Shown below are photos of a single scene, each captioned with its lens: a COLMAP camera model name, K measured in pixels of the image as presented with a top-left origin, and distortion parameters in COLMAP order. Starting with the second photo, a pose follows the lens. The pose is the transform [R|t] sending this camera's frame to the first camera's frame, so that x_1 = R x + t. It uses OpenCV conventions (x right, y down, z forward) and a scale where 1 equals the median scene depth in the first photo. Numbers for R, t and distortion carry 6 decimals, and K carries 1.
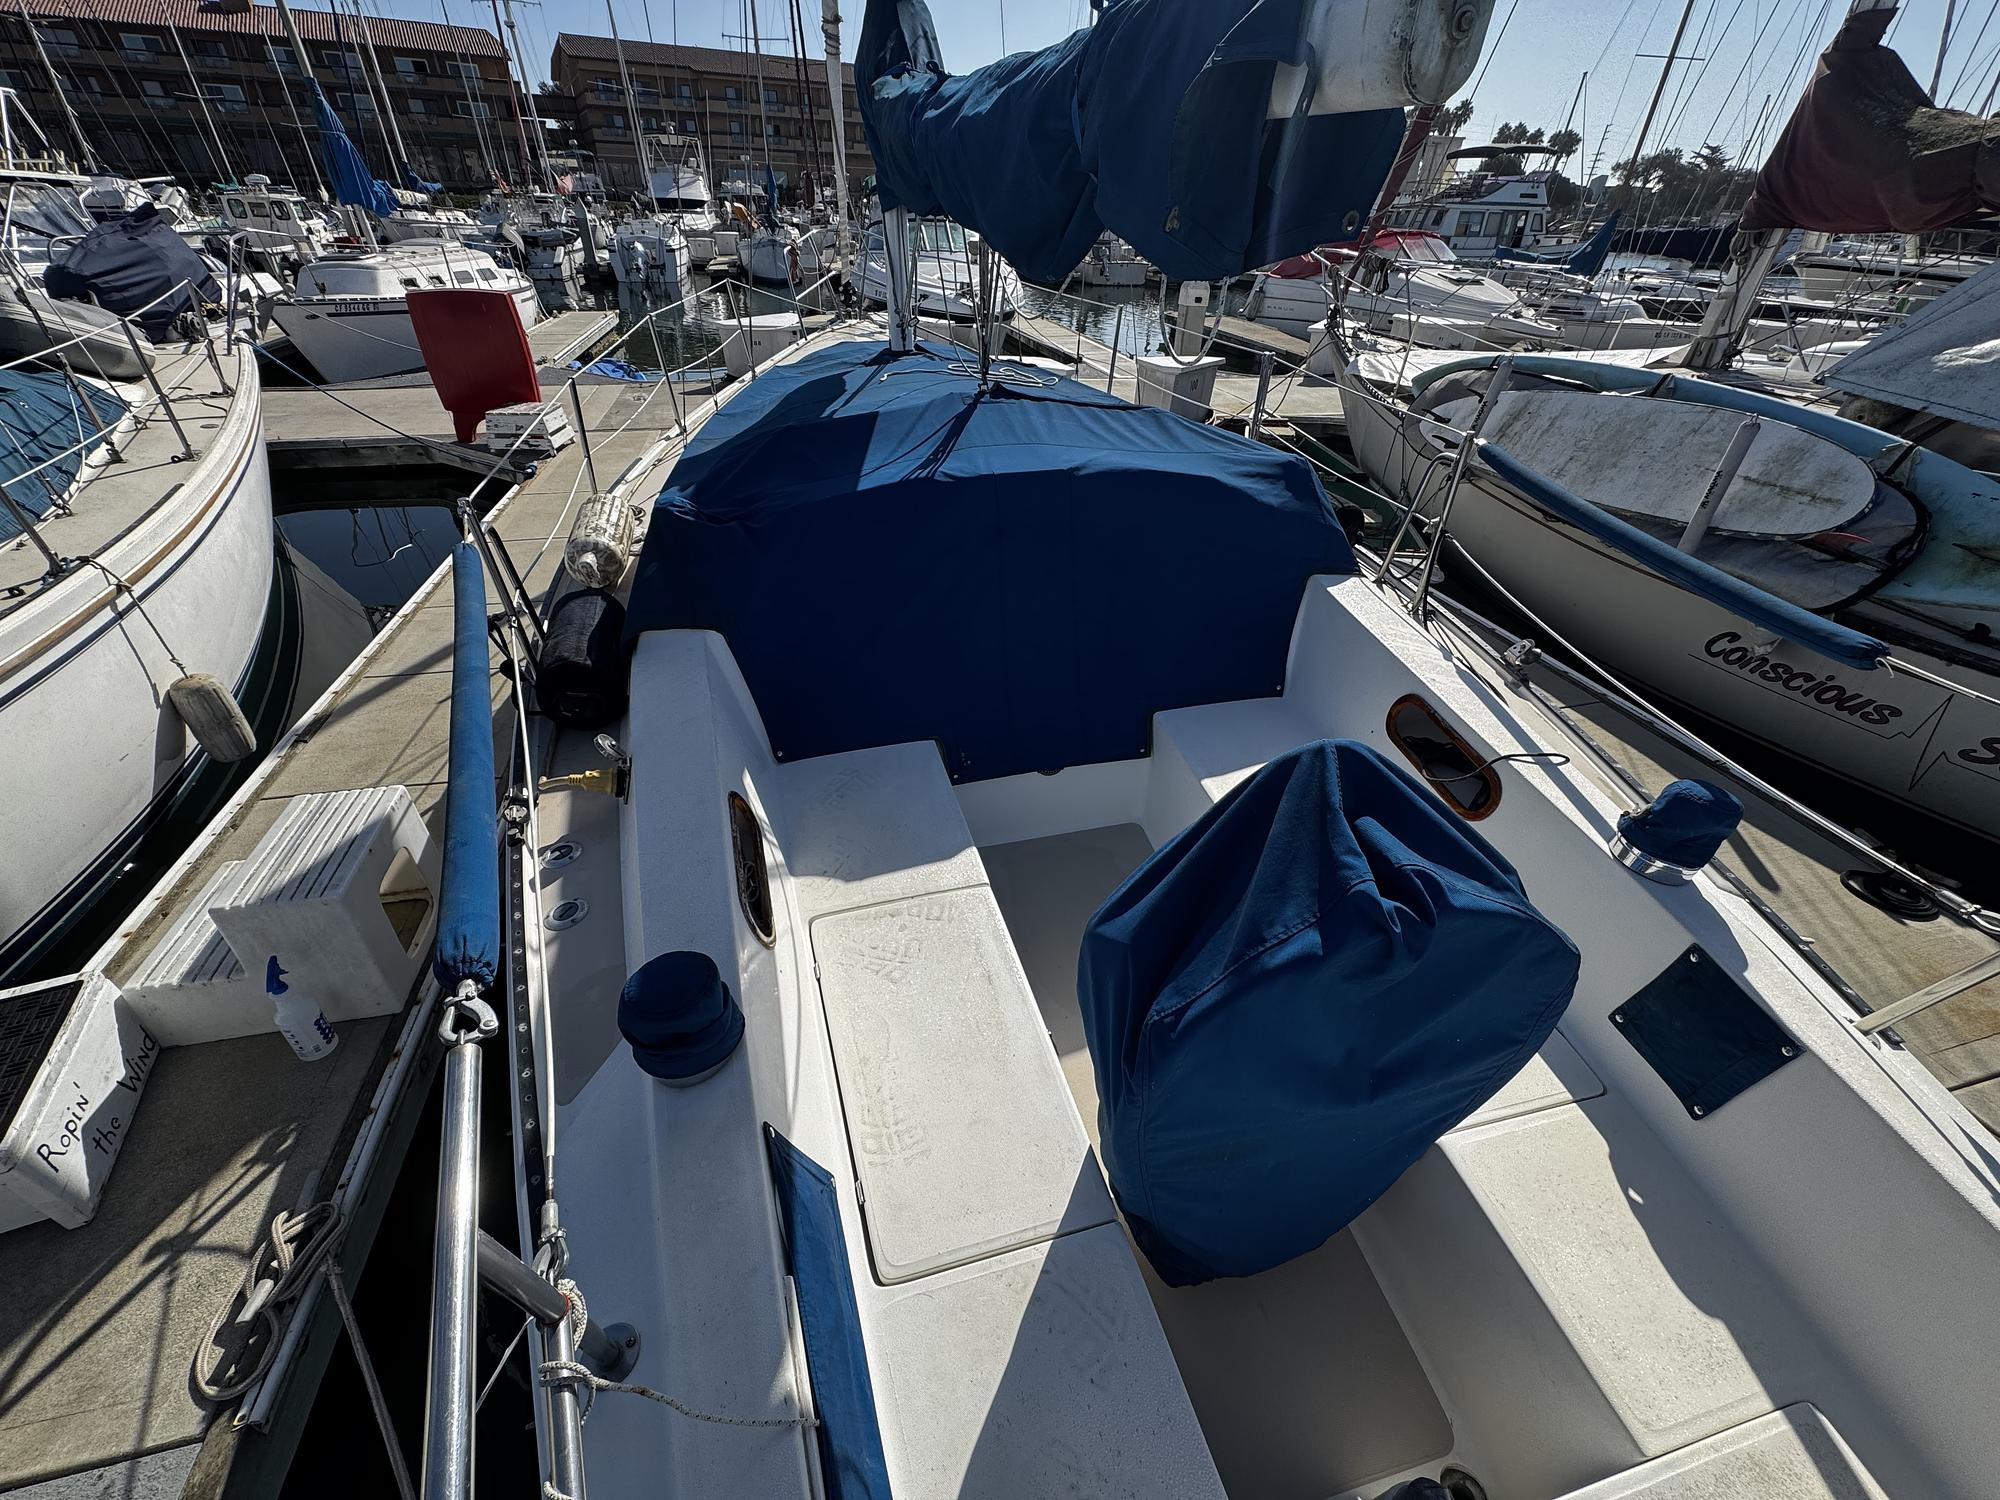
lens RADIAL K [[805.8, 0, 989.8], [0, 805.8, 764.5], [0, 0, 1]] dist [-0.000401, 0.000414]
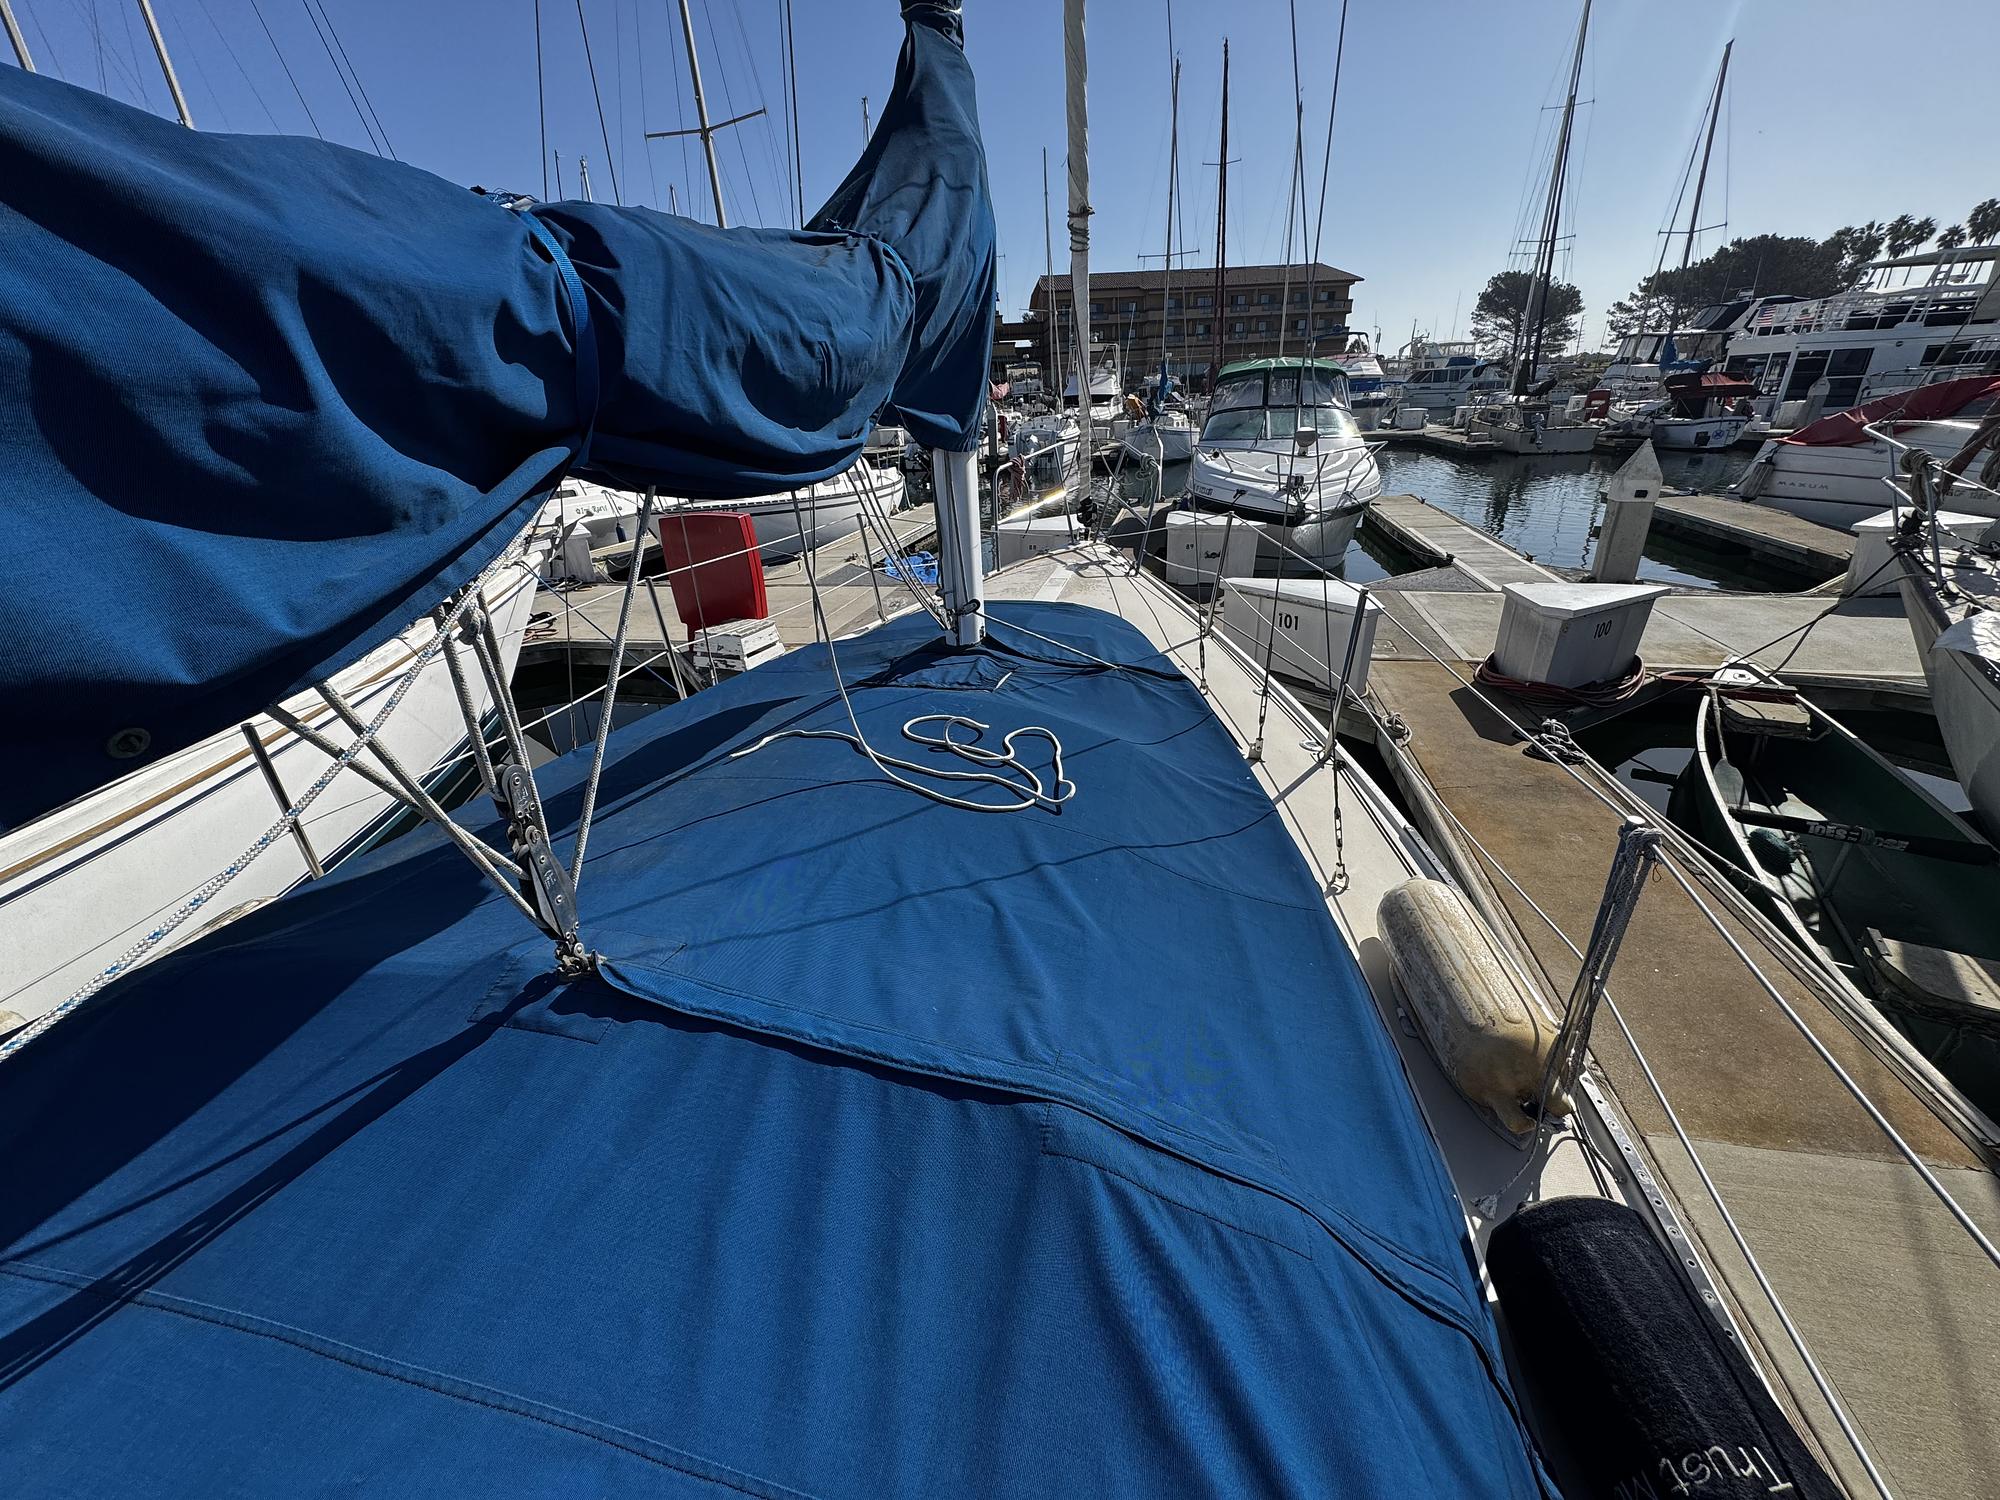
lens RADIAL K [[801.0, 0, 1001.6], [0, 801.0, 745.8], [0, 0, 1]] dist [-0.001383, -0.000017]
pose [[0.895844, 0.117500, -0.428552, 0.105390], [-0.195394, 0.970331, -0.142406, -0.191936], [0.399104, 0.211310, 0.892224, 0.256242]]
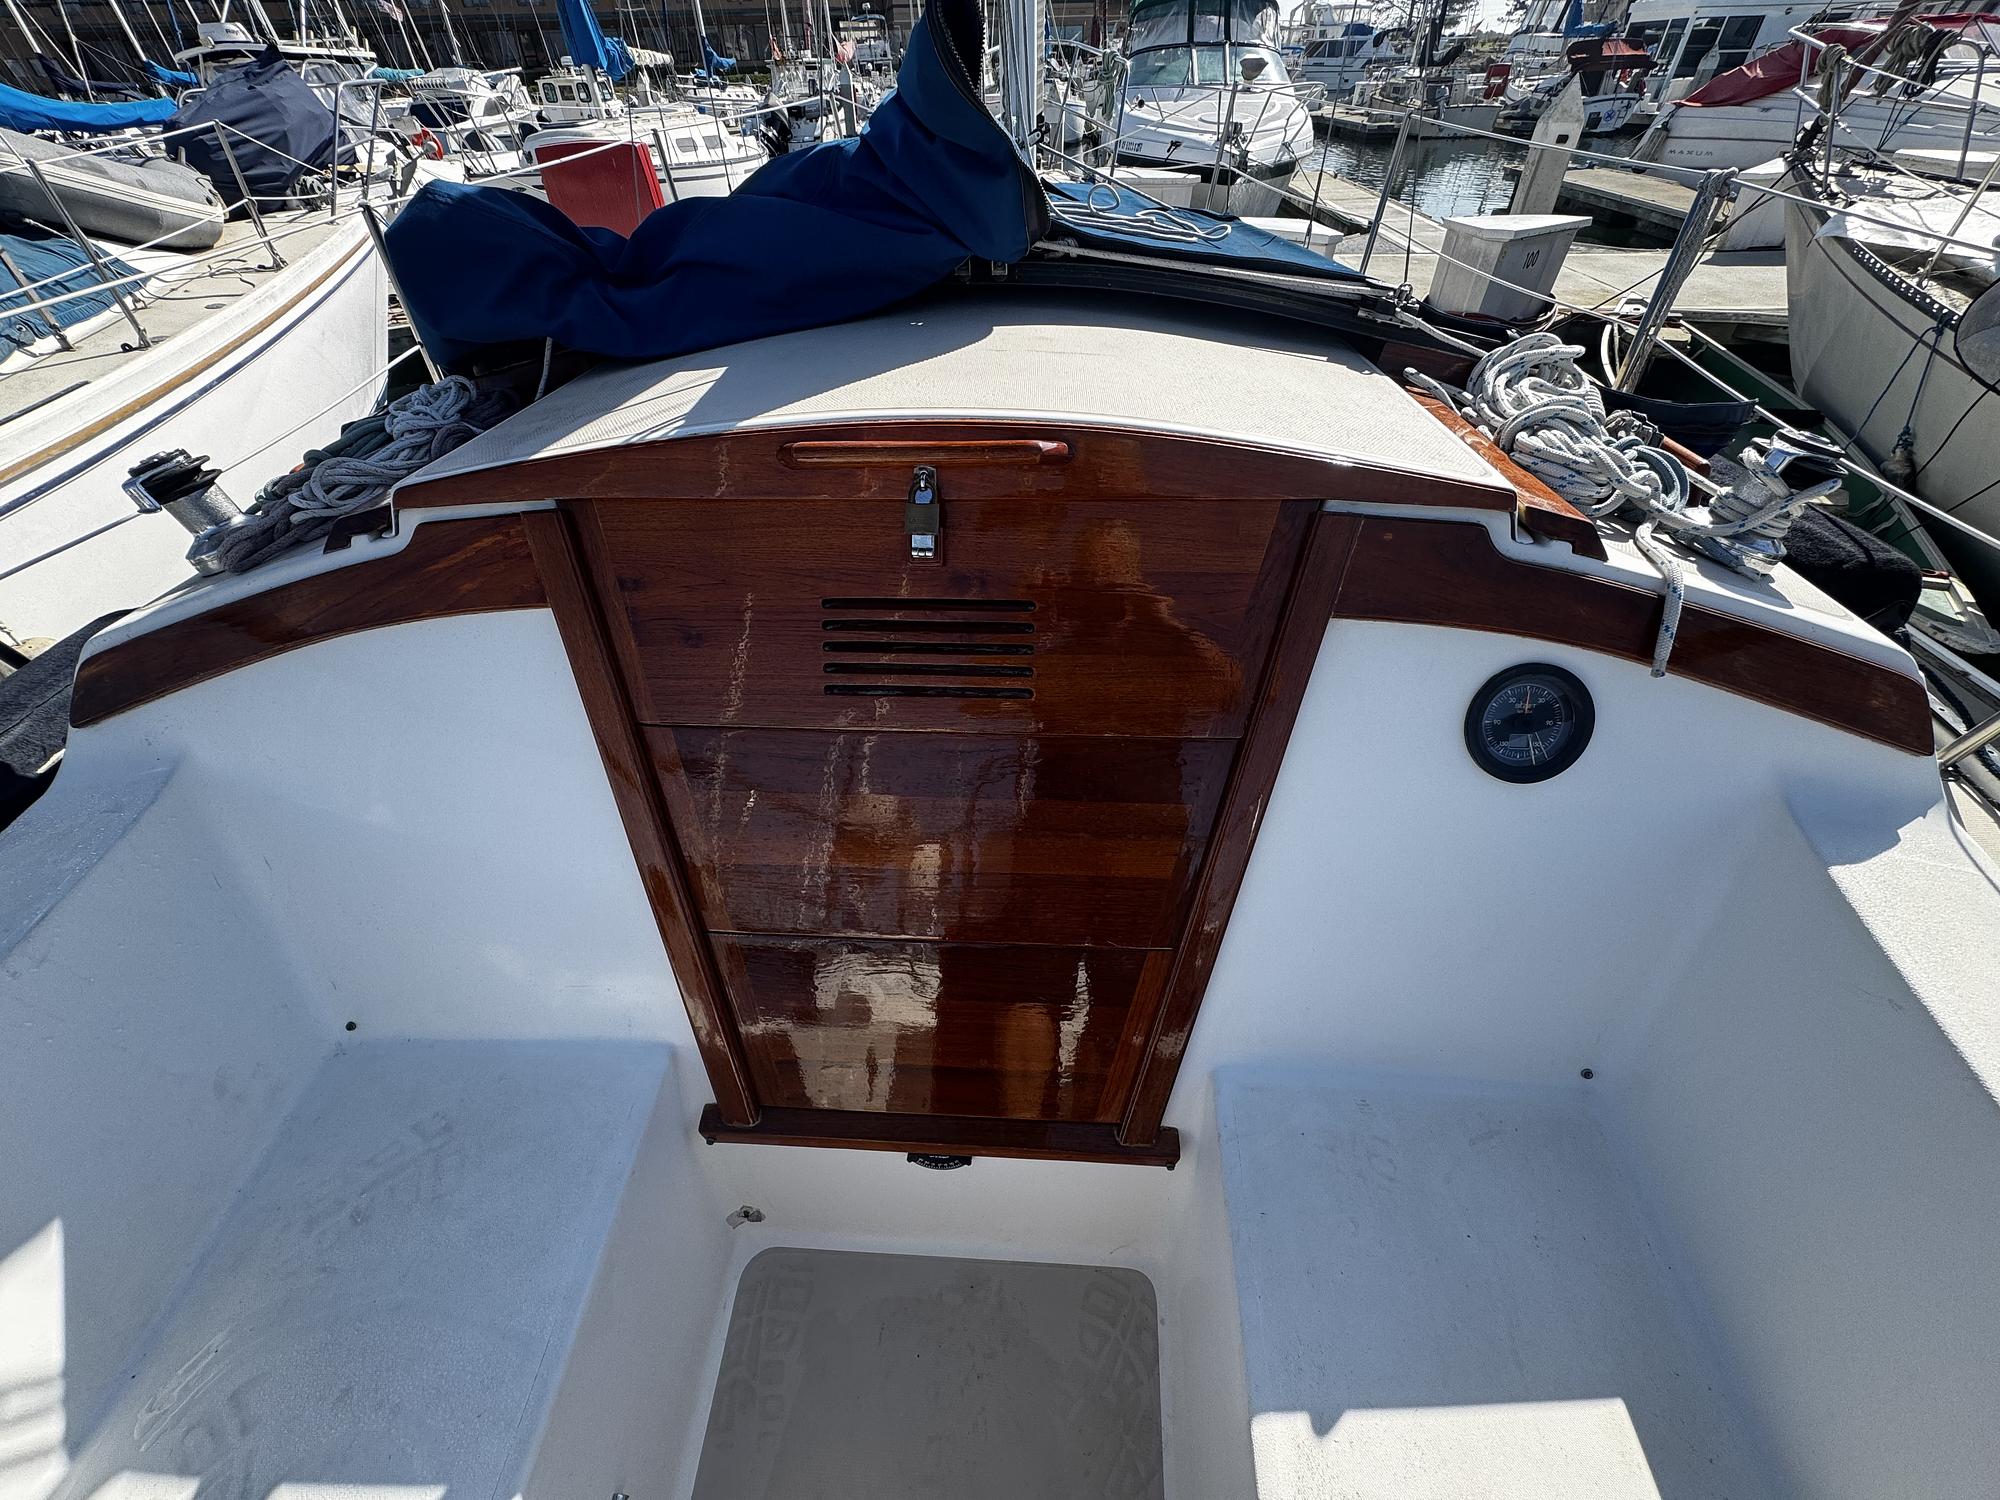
lens RADIAL K [[802.3, 0, 1000.0], [0, 802.3, 750.0], [0, 0, 1]] dist [0.003850, 0.000408]
pose [[0.957265, 0.148120, -0.248402, 0.050310], [-0.123400, 0.985973, 0.112380, -0.080387], [0.261564, -0.076925, 0.962116, 0.186746]]
